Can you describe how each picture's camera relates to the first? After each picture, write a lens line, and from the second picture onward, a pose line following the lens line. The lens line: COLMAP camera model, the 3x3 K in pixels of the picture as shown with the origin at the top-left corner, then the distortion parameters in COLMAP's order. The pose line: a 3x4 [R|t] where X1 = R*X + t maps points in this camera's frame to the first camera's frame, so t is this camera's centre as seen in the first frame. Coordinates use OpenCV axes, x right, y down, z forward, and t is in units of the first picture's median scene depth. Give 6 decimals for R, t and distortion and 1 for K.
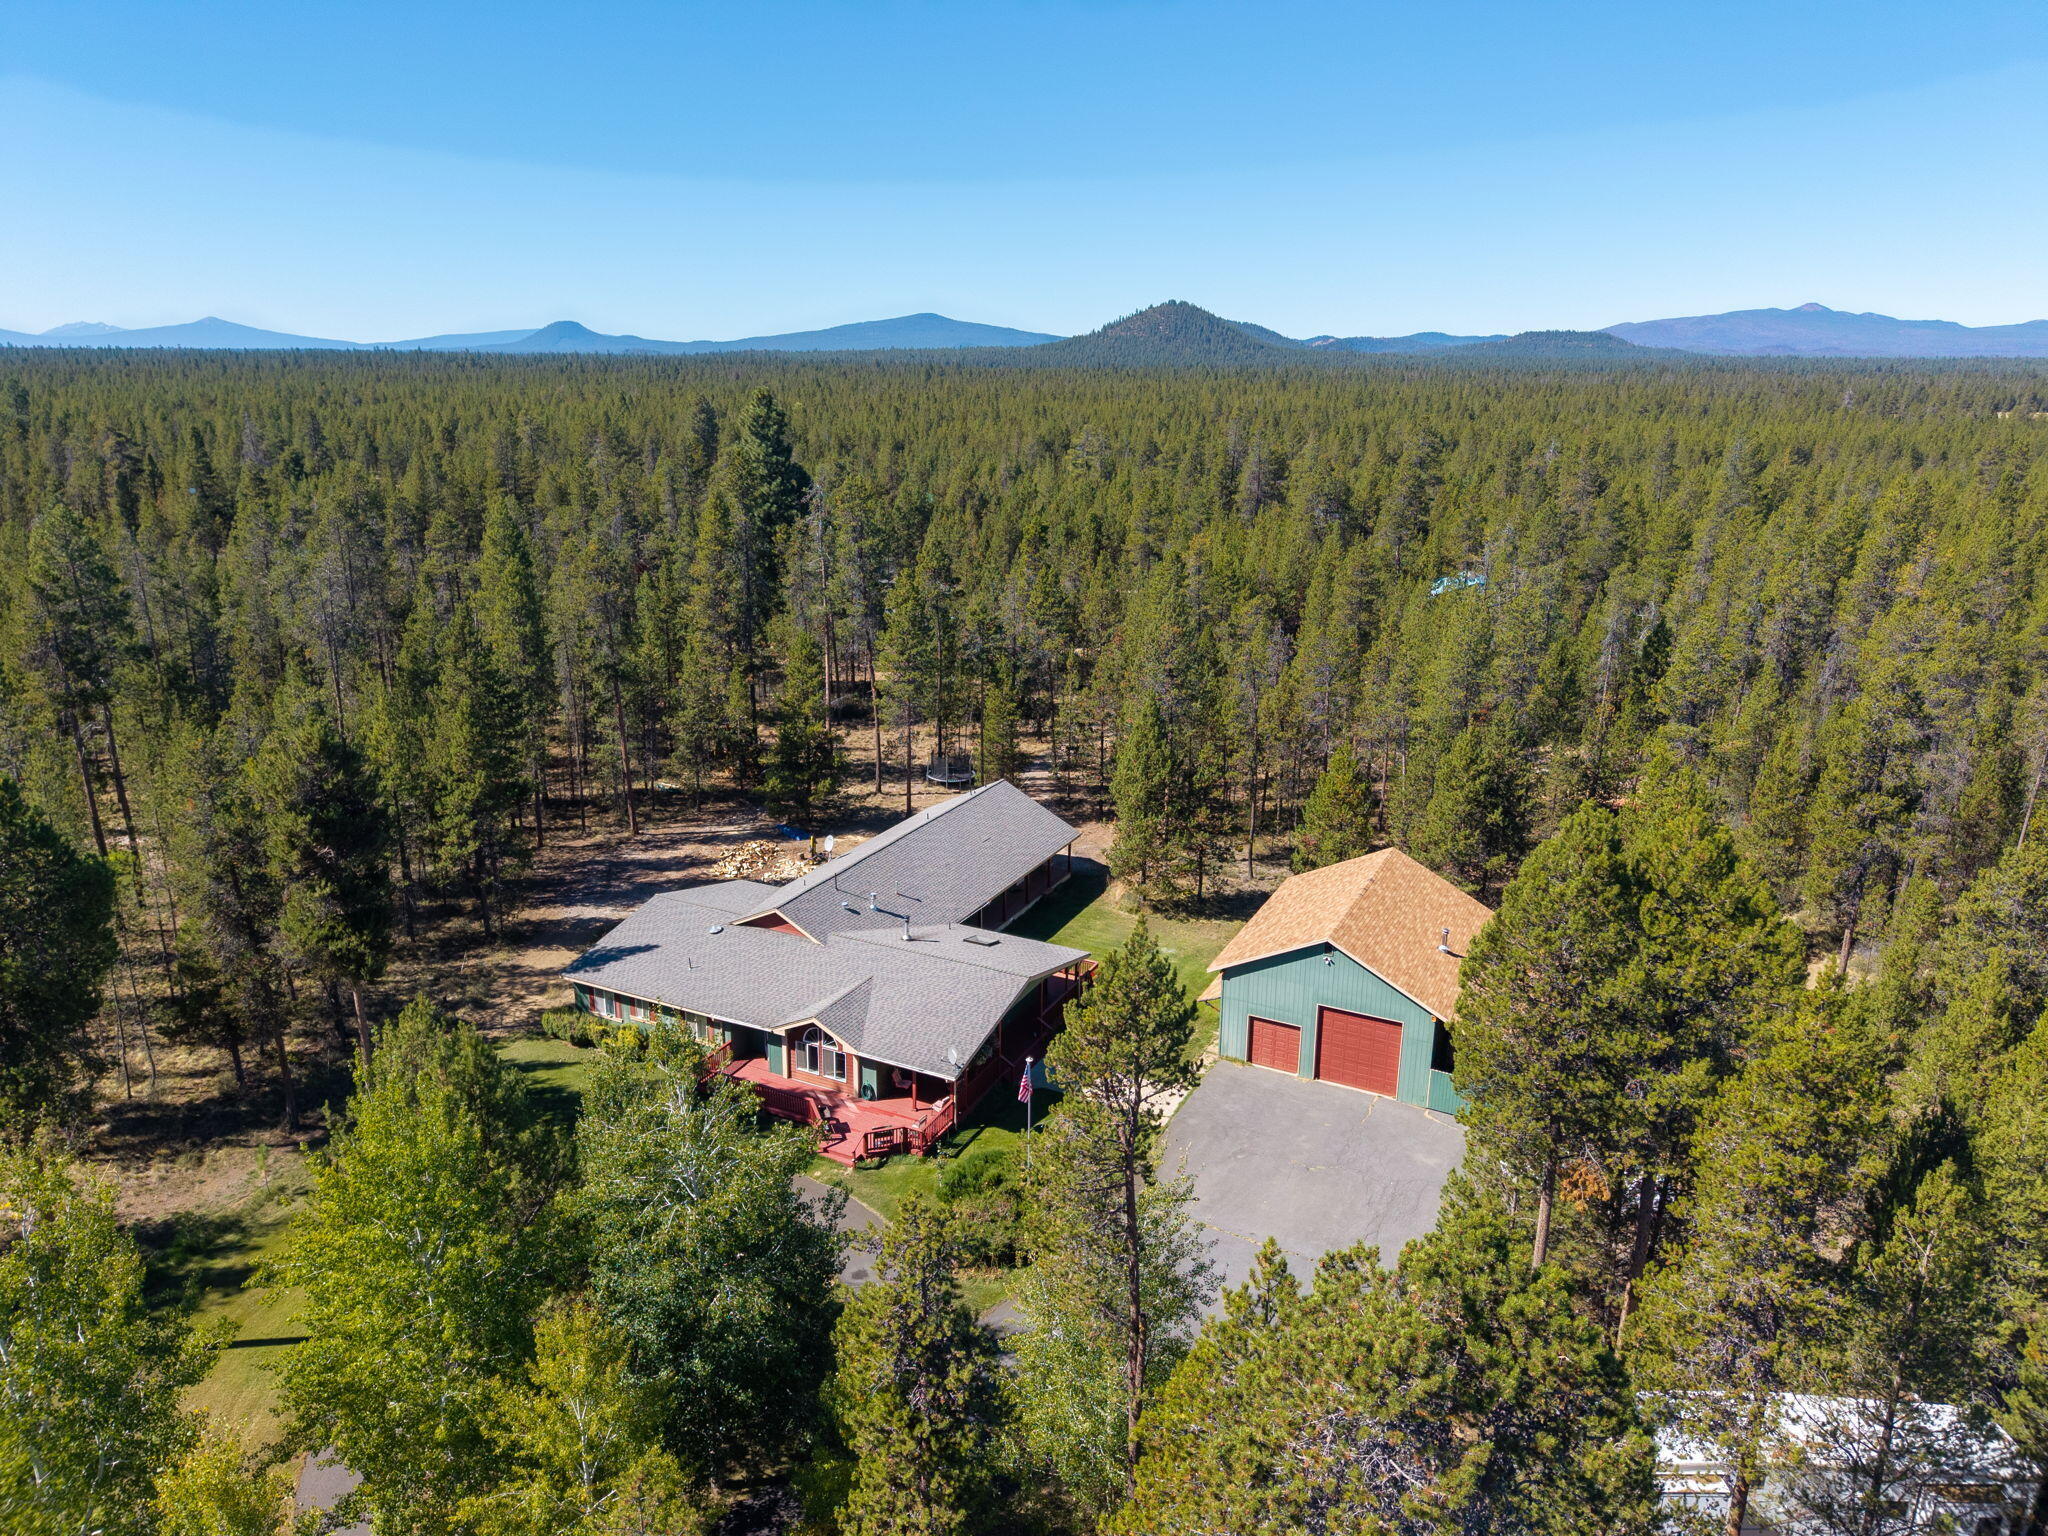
lens RADIAL K [[1323.7, 0, 1020.0], [0, 1323.7, 746.8], [0, 0, 1]] dist [0.005283, -0.006699]
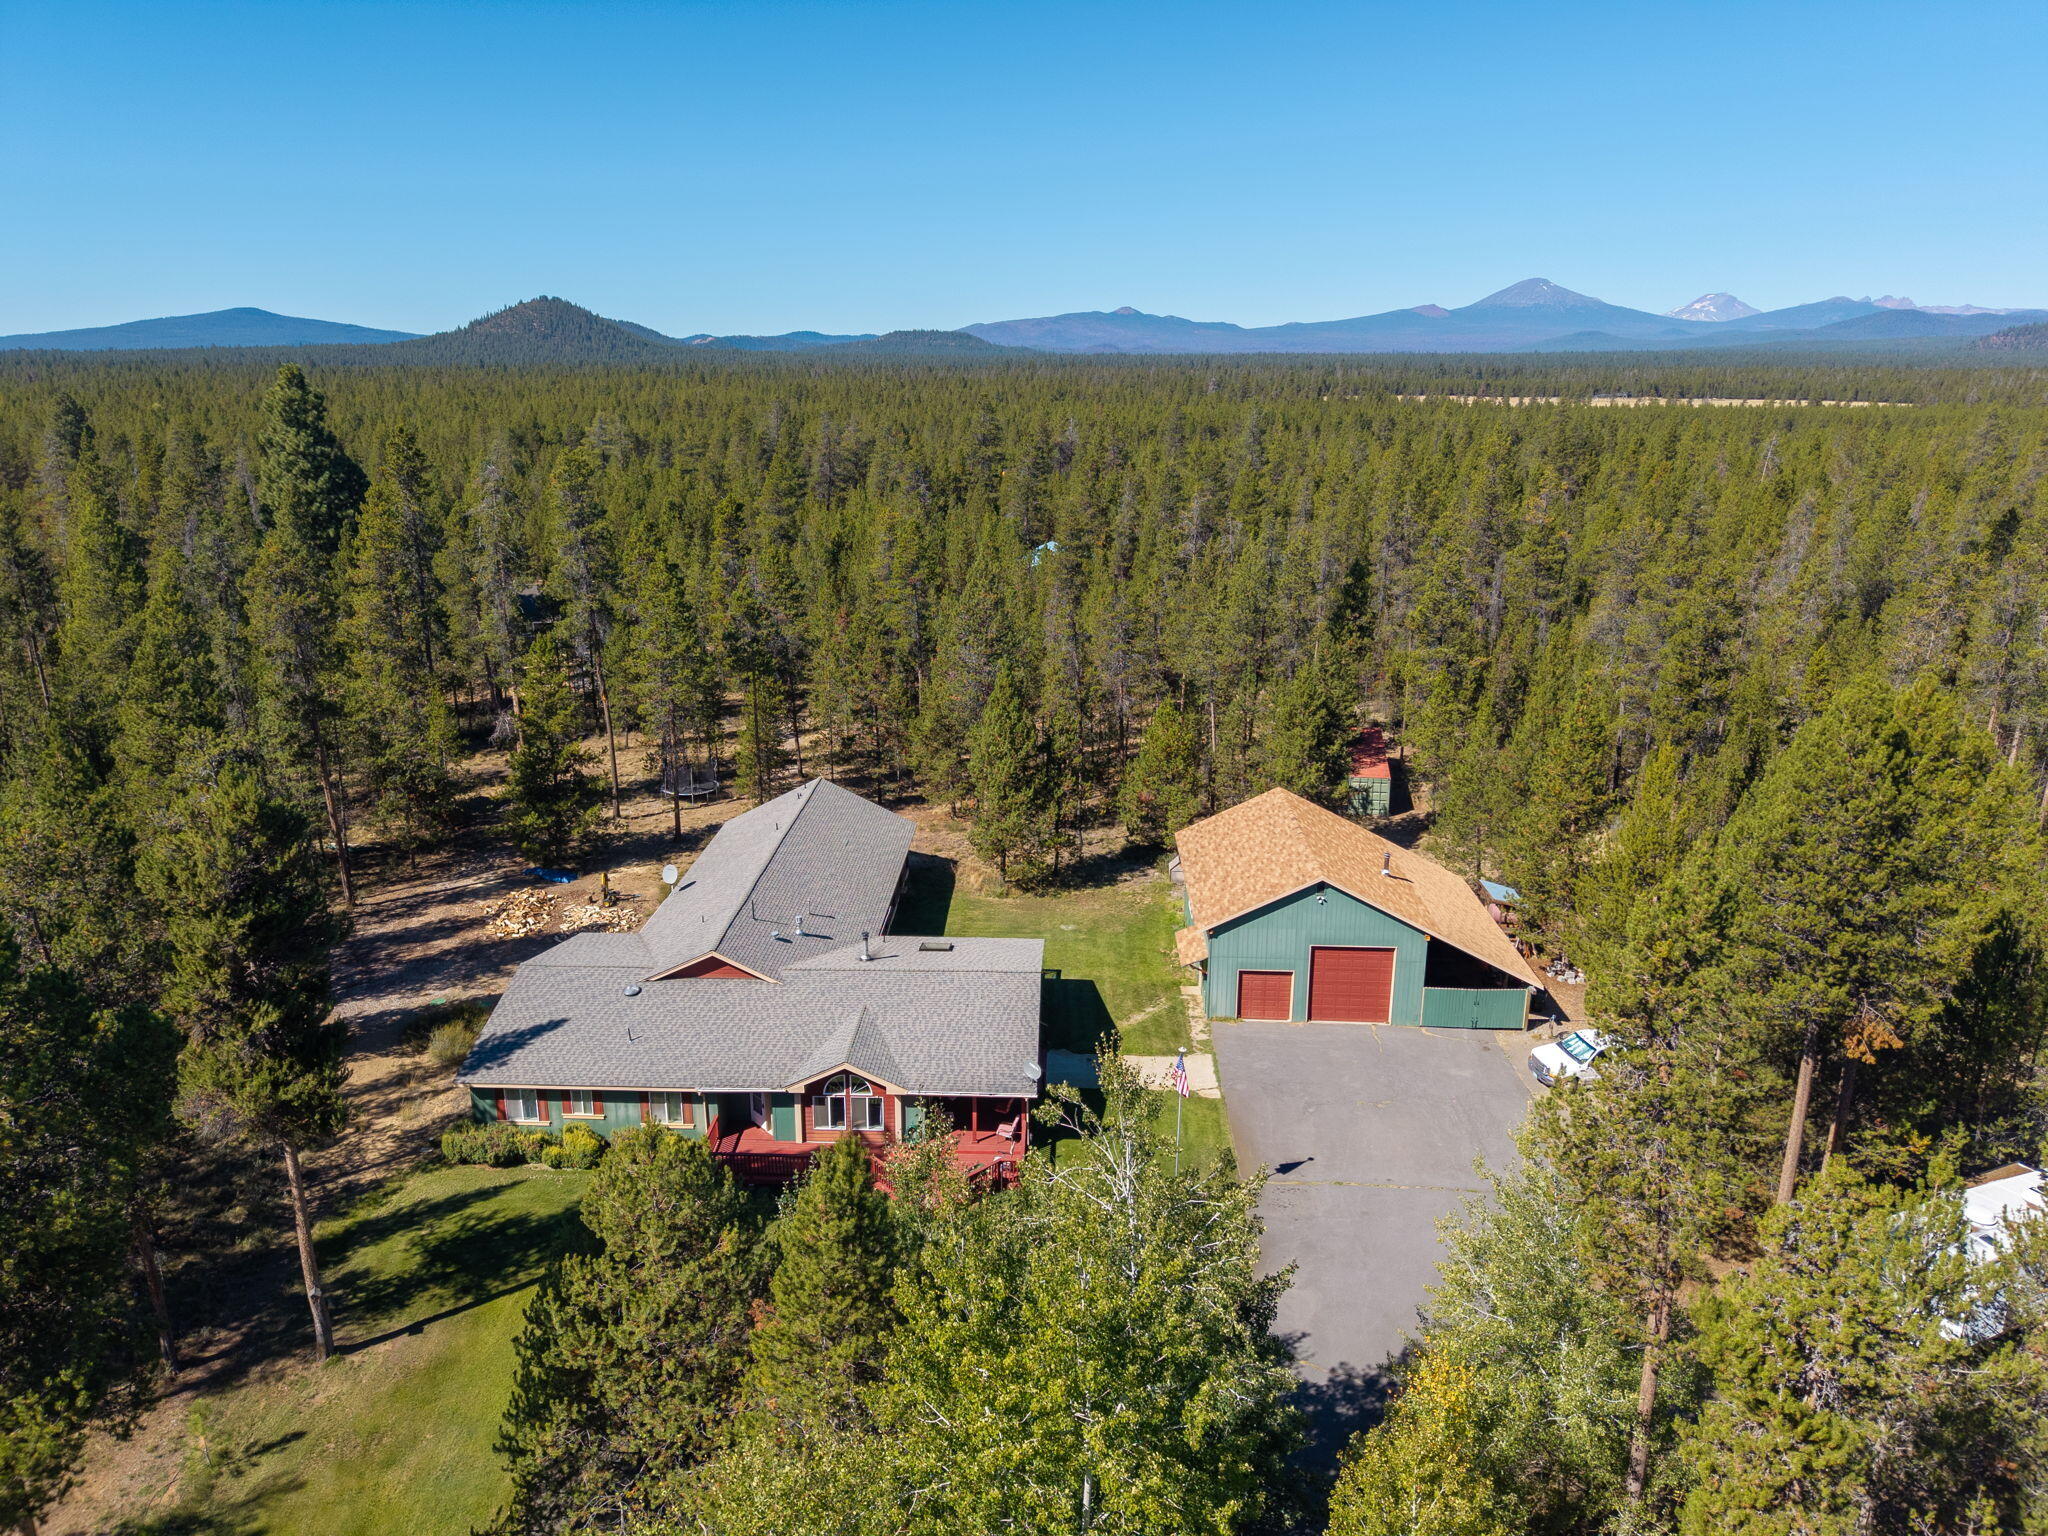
lens RADIAL K [[1323.7, 0, 932.0], [0, 1323.7, 753.4], [0, 0, 1]] dist [0.005283, -0.006699]
pose [[0.915209, -0.116792, 0.385683, -0.341595], [0.116170, 0.992914, 0.025006, -0.005939], [-0.385871, 0.021919, 0.922292, 0.159892]]
